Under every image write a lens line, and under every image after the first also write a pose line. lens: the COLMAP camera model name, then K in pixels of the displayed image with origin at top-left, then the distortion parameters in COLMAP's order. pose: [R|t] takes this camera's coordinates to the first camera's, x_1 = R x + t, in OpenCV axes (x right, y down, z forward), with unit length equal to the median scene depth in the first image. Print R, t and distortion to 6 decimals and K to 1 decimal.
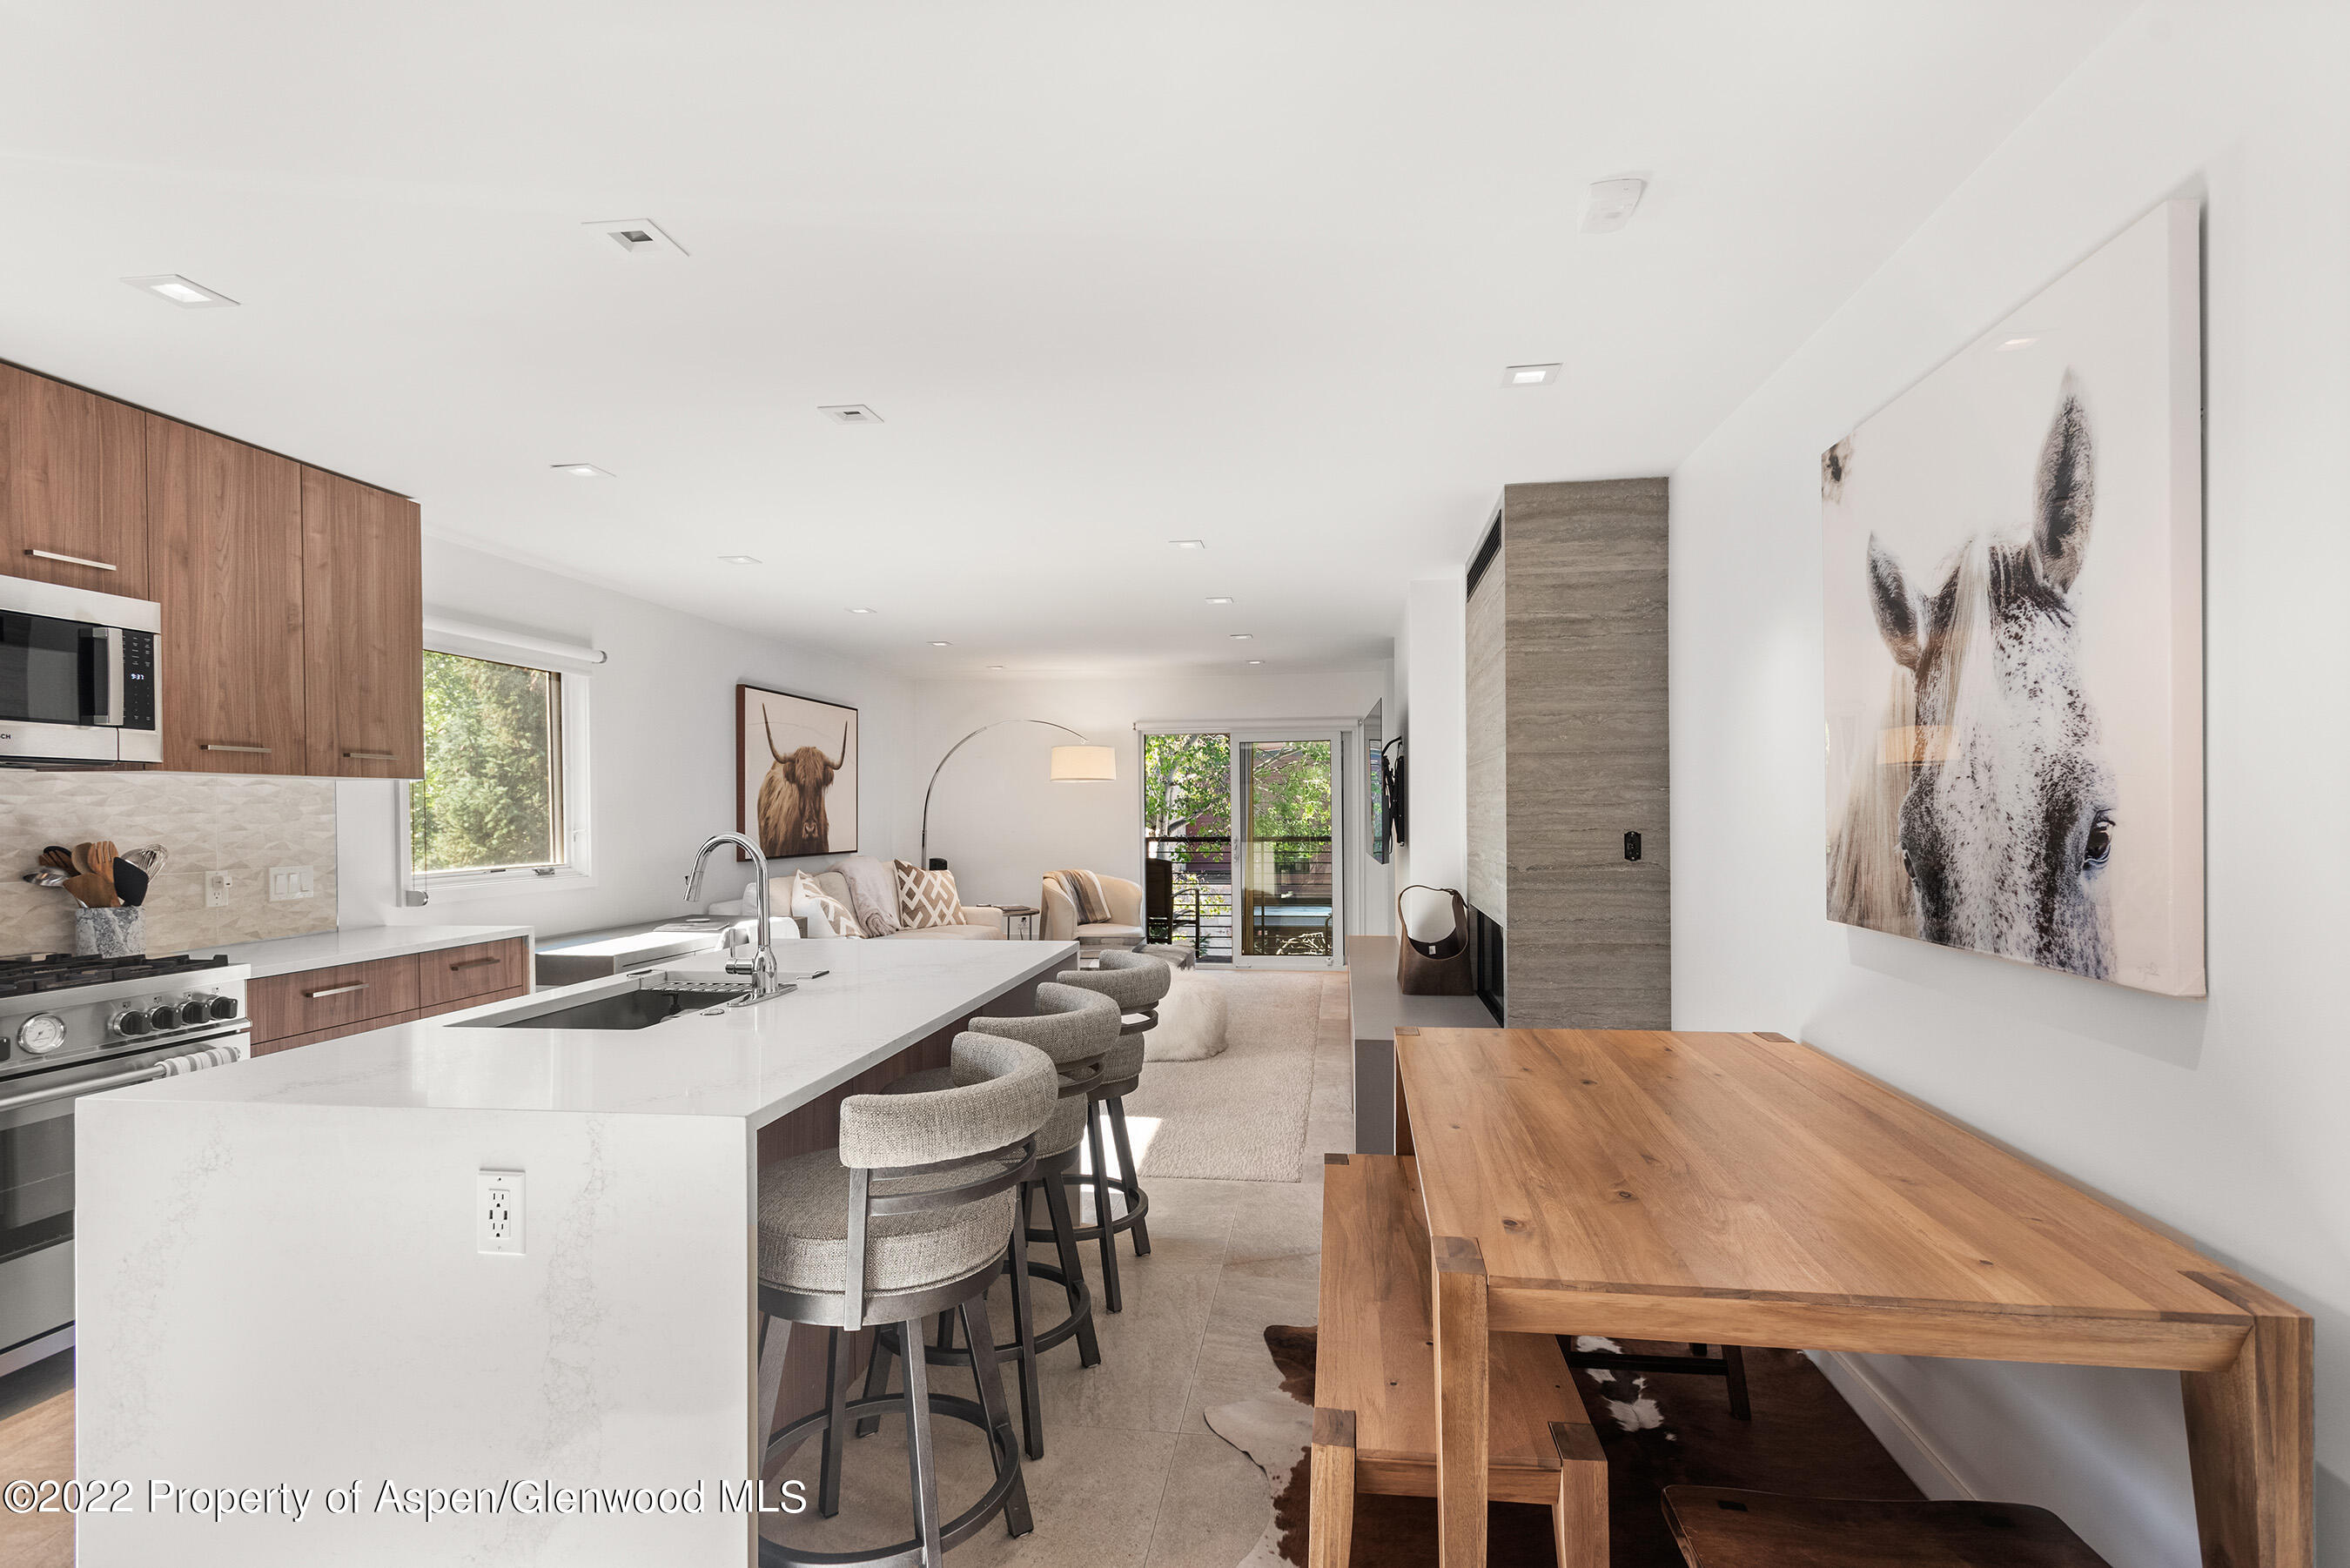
lens RADIAL K [[1150.6, 0, 1158.7], [0, 1150.6, 808.4], [0, 0, 1]] dist [0.008914, -0.002364]
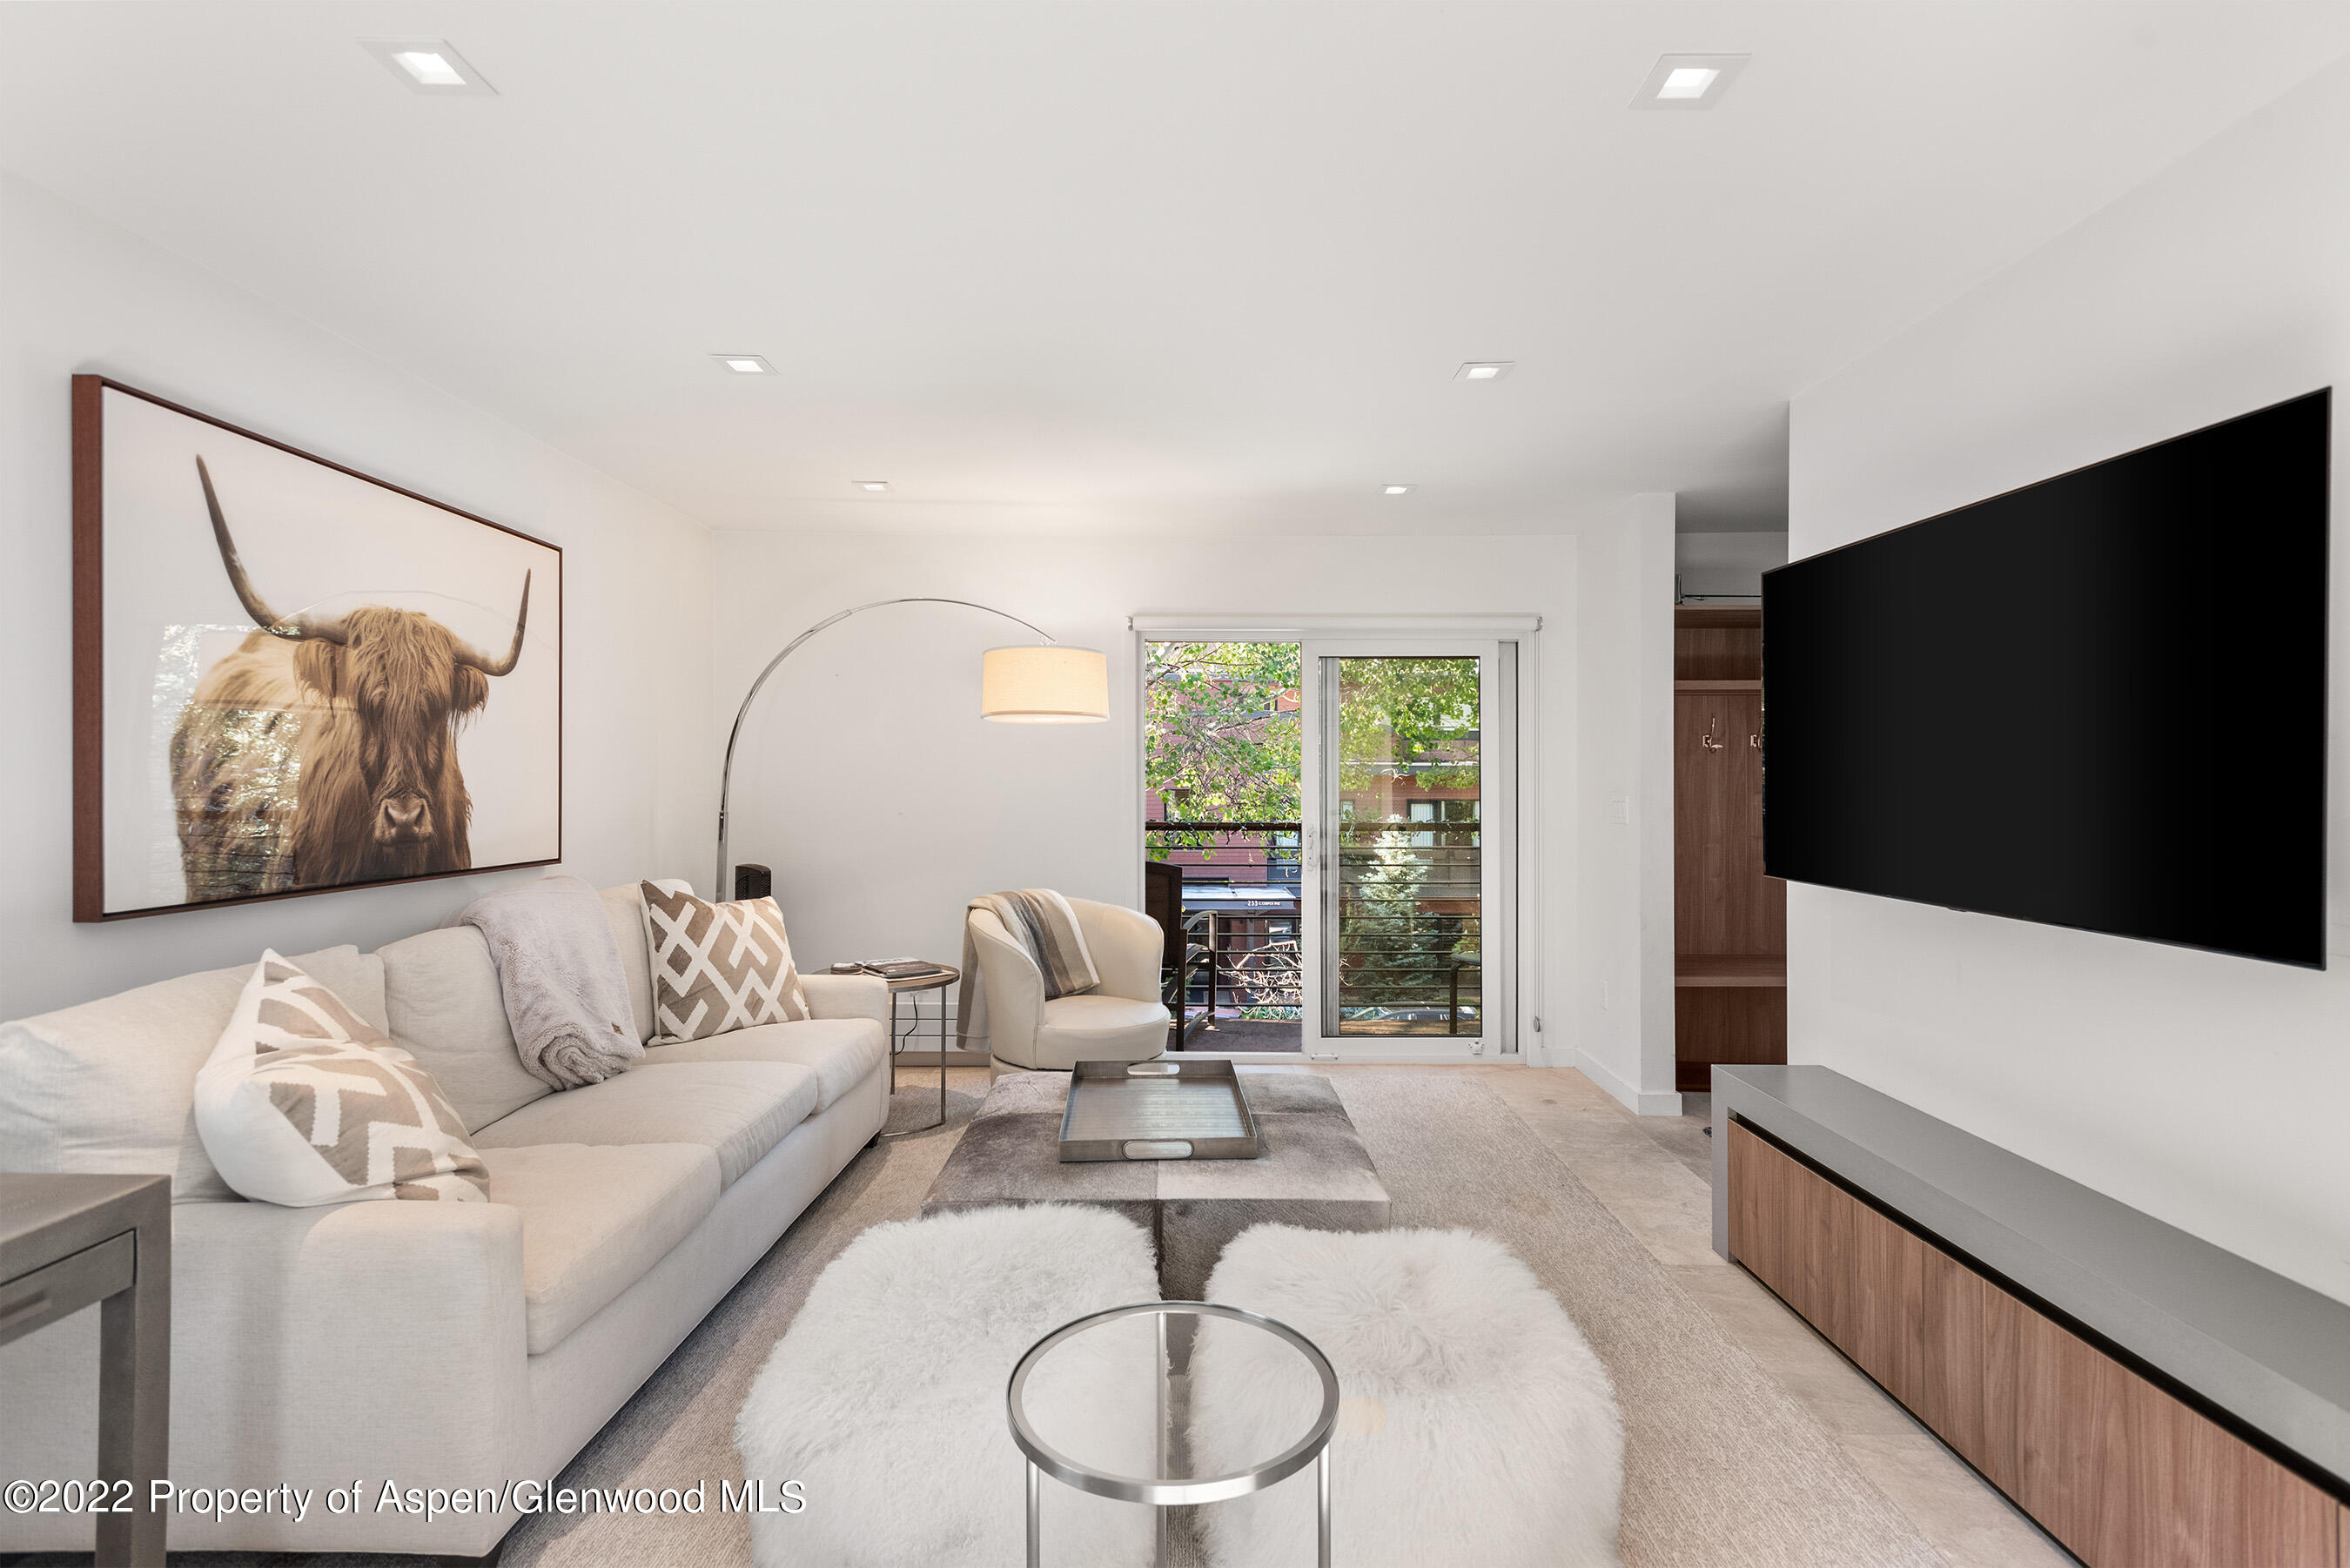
lens RADIAL K [[1150.6, 0, 1172.2], [0, 1150.6, 794.8], [0, 0, 1]] dist [0.008914, -0.002364]
pose [[0.990554, 0.005488, 0.137013, -0.184348], [-0.007622, 0.999858, 0.015055, 0.005341], [-0.136911, -0.015957, 0.990455, 1.114034]]
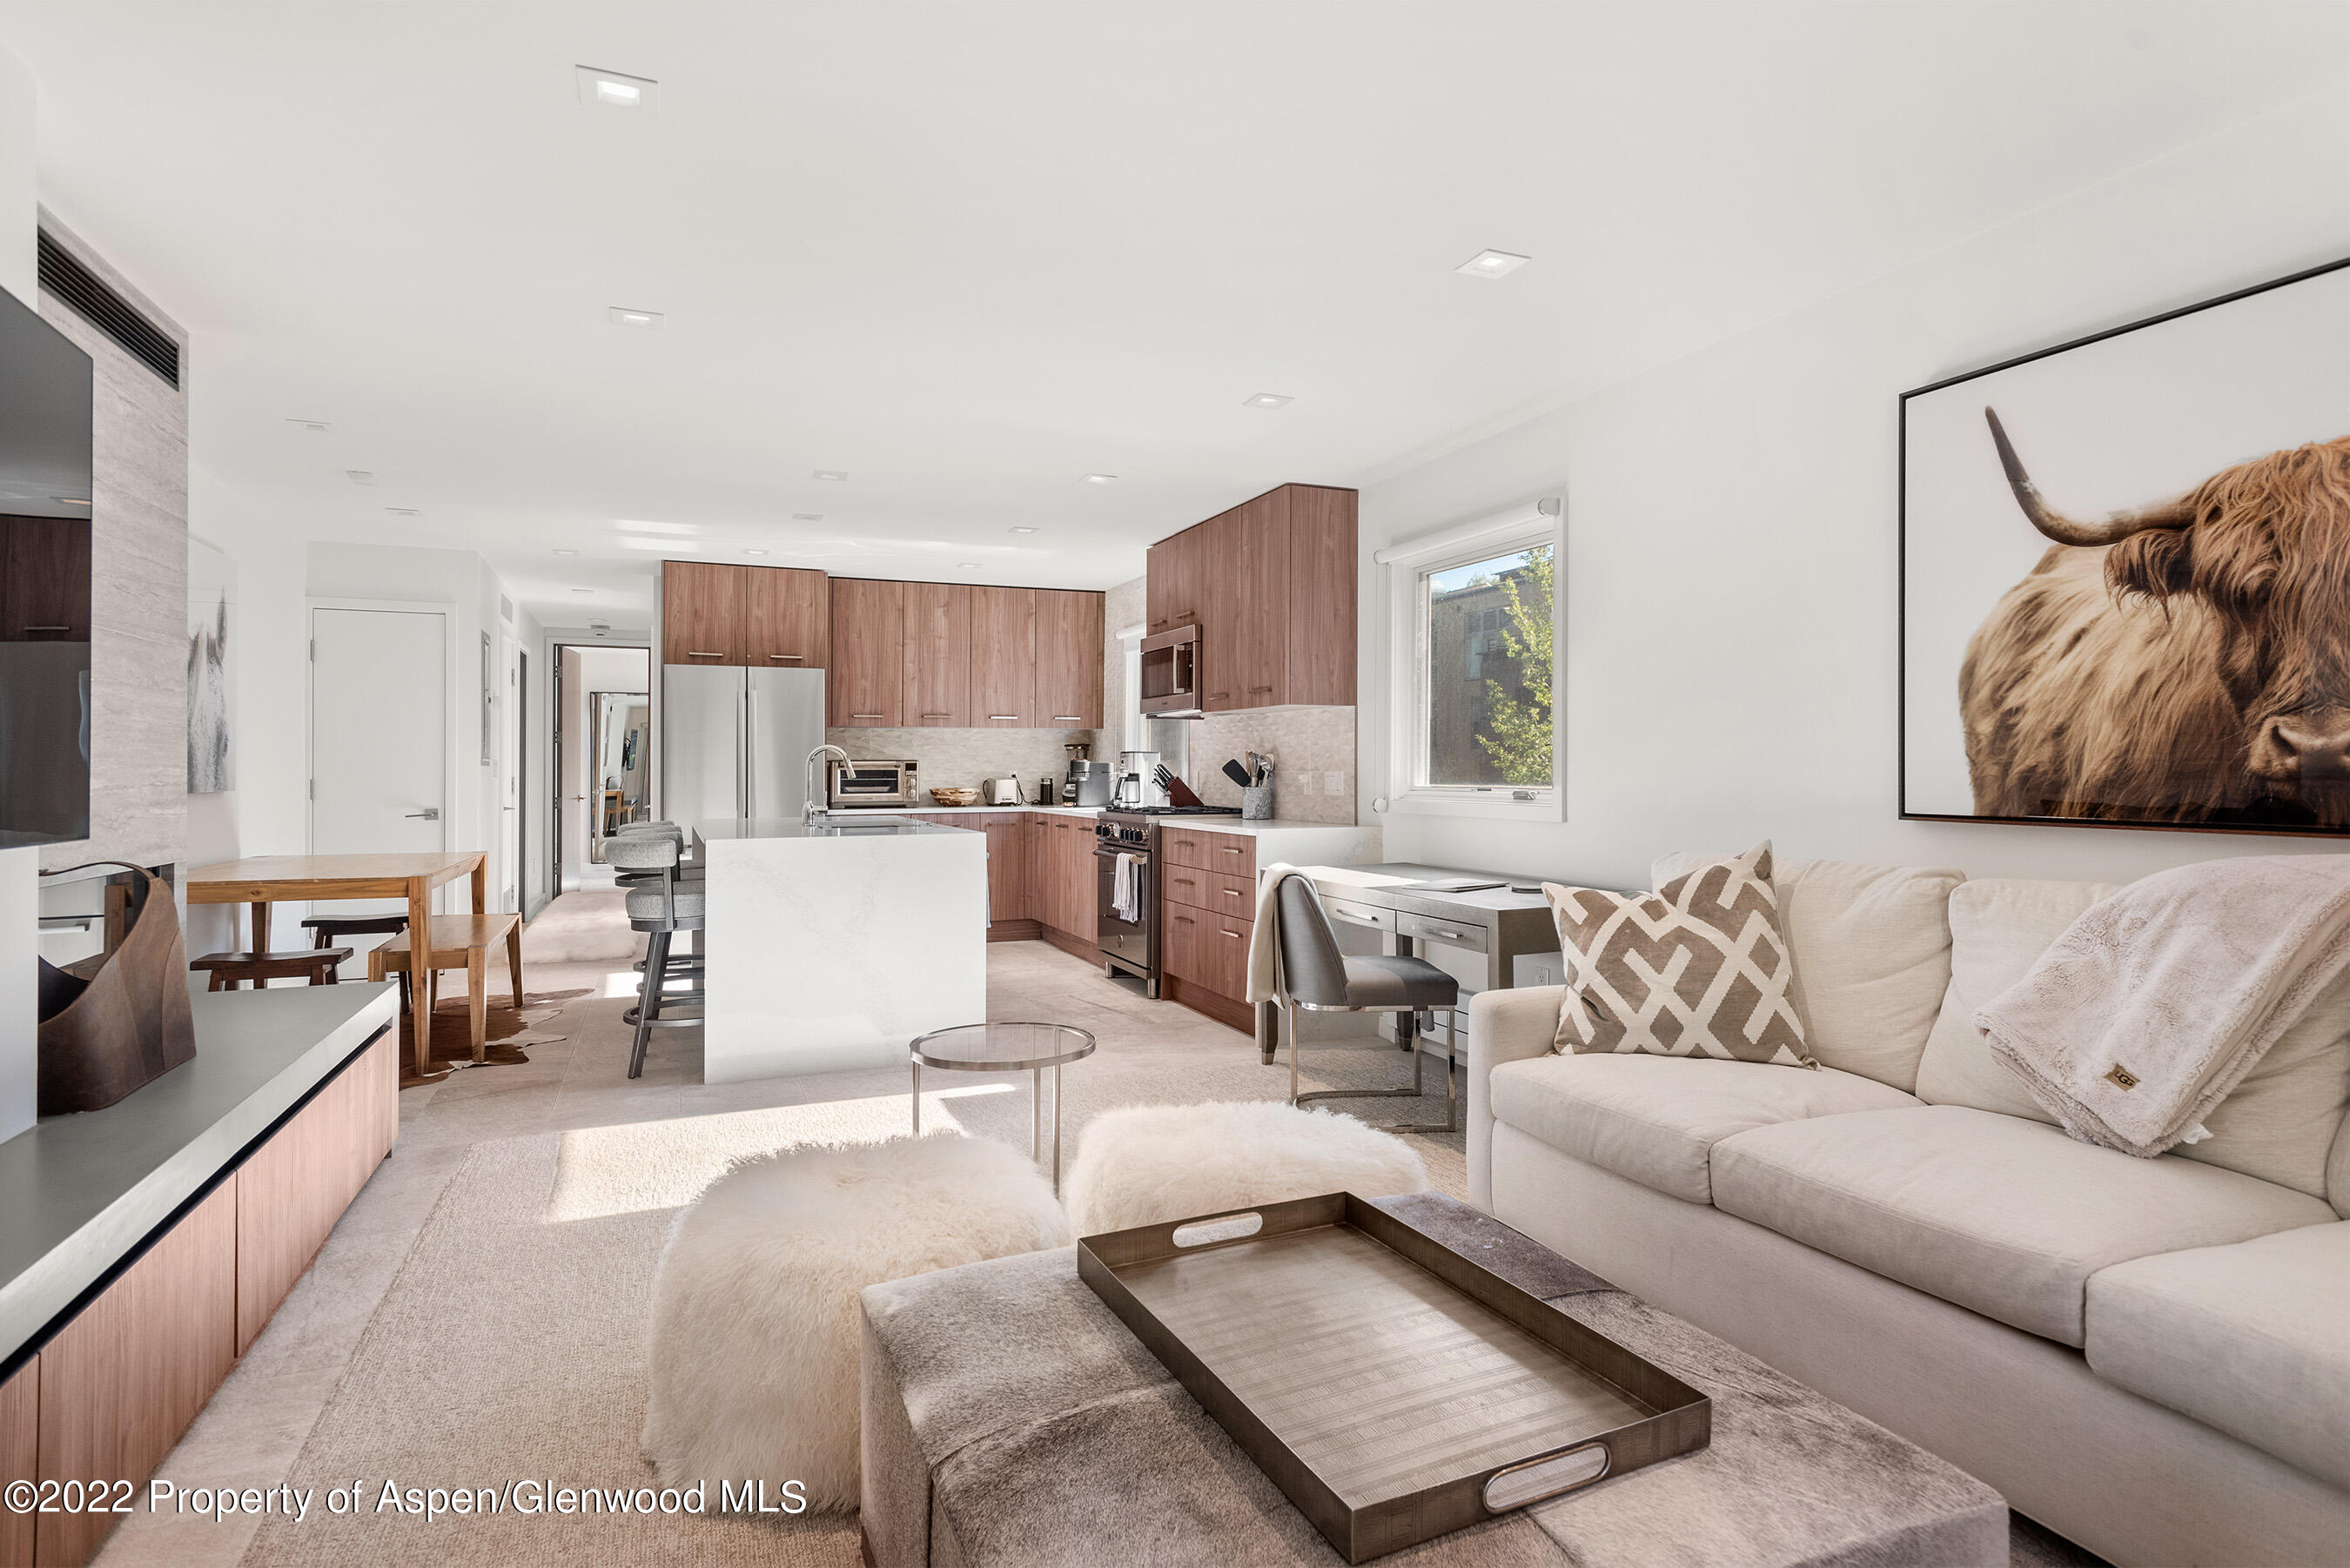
lens RADIAL K [[1198.4, 0, 1203.4], [0, 1198.4, 752.9], [0, 0, 1]] dist [0.003512, -0.003545]
pose [[-0.840958, 0.001936, -0.541098, 0.149219], [0.008704, 0.999913, -0.009950, 0.042280], [0.541031, -0.013077, -0.840901, 2.149510]]
